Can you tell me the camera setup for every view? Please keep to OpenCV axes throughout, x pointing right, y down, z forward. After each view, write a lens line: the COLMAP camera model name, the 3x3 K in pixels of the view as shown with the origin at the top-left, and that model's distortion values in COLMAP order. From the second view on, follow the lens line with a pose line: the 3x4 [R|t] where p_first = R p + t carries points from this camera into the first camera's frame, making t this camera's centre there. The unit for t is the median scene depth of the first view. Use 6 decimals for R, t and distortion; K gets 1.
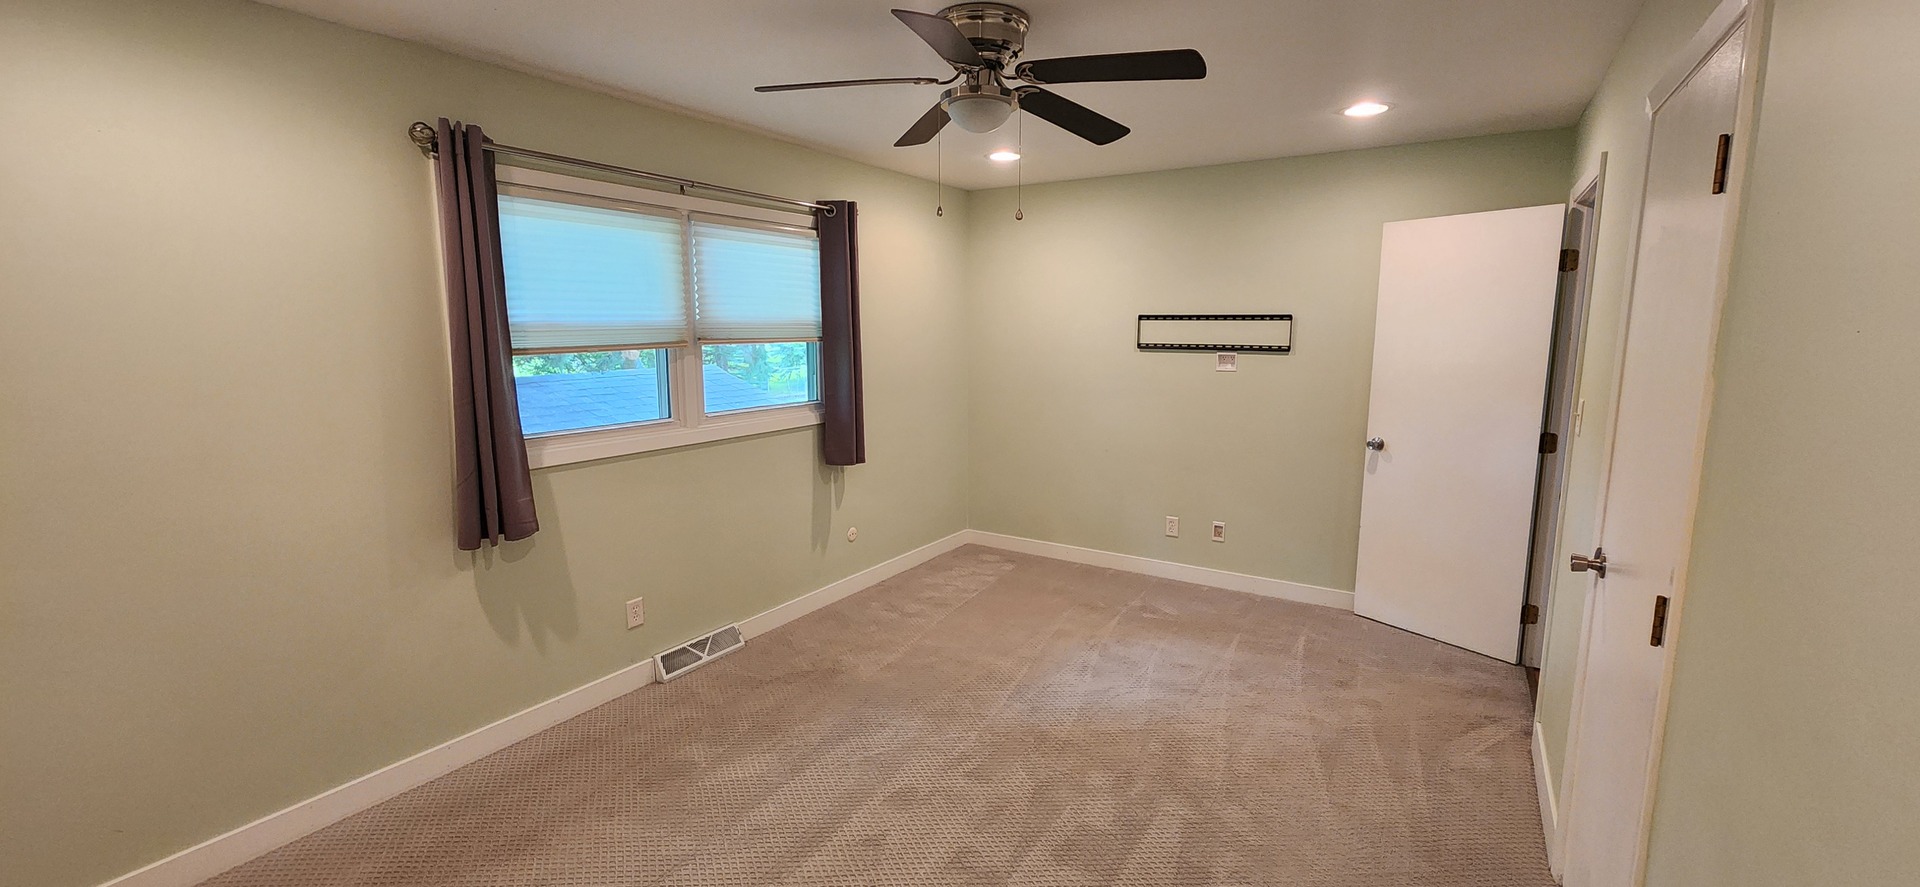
lens RADIAL K [[776.9, 0, 958.2], [0, 776.9, 444.4], [0, 0, 1]] dist [-0.000129, -0.000017]
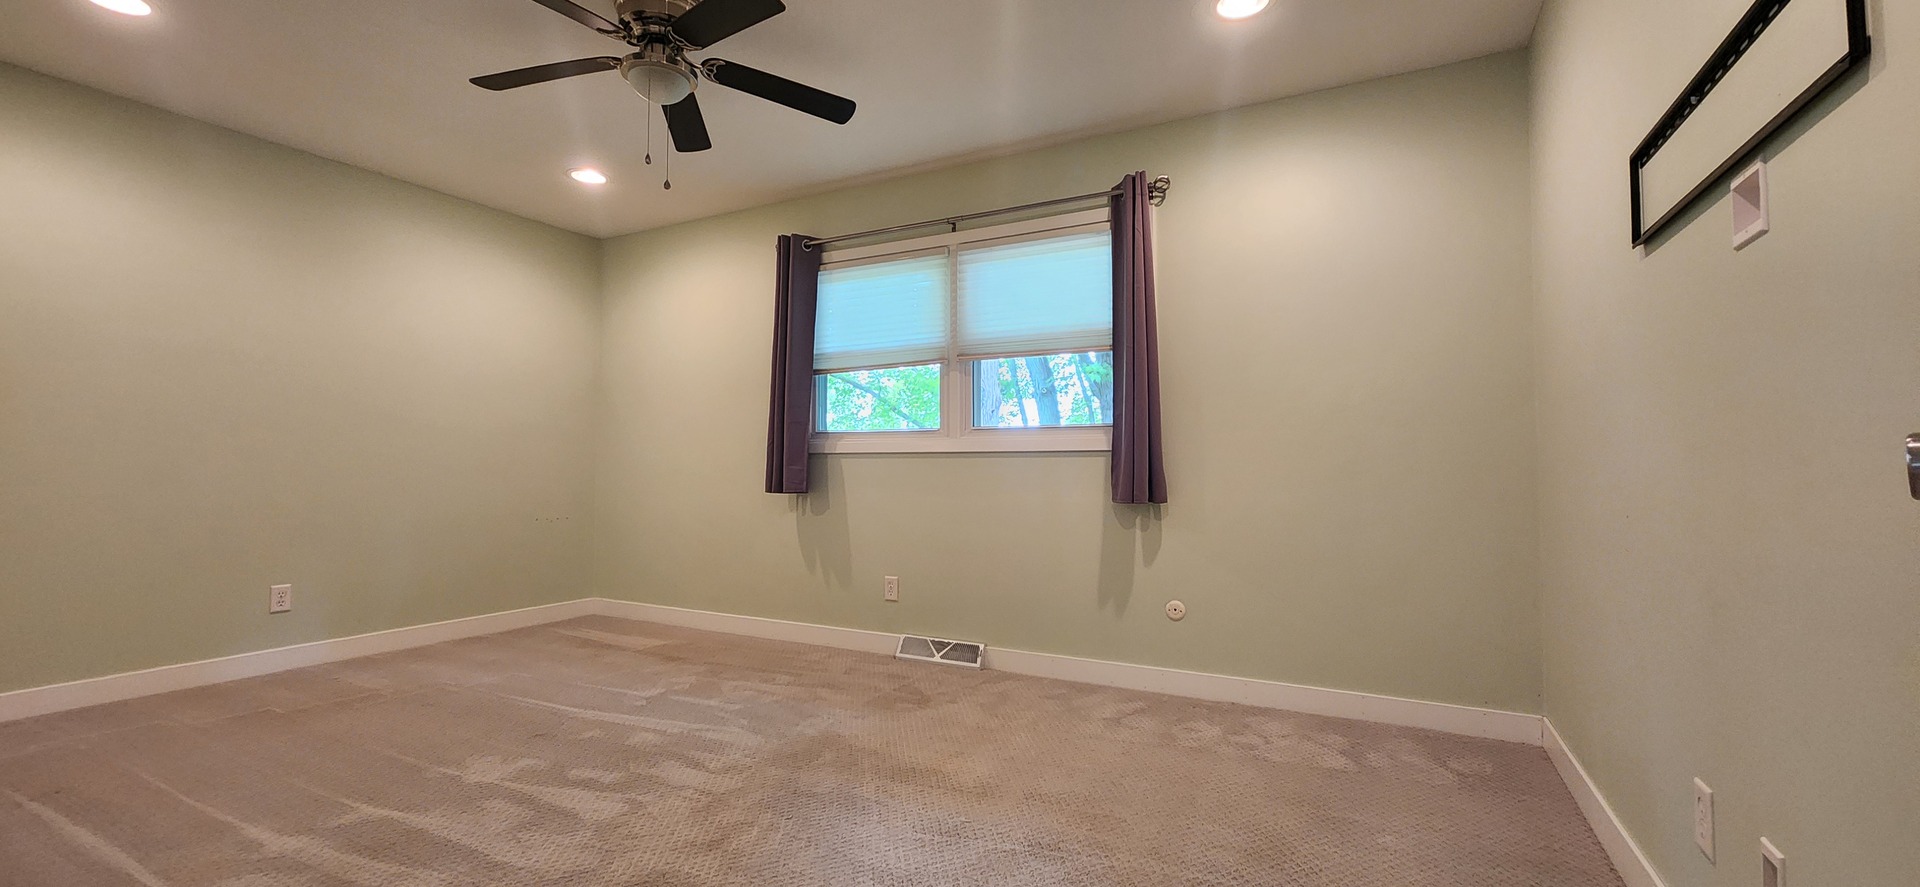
lens RADIAL K [[788.7, 0, 957.7], [0, 788.7, 427.2], [0, 0, 1]] dist [-0.000055, -0.000008]
pose [[0.081032, -0.044483, -0.995718, 0.738594], [-0.152761, 0.986646, -0.056510, 0.025416], [0.984935, 0.156686, 0.073154, 0.901377]]
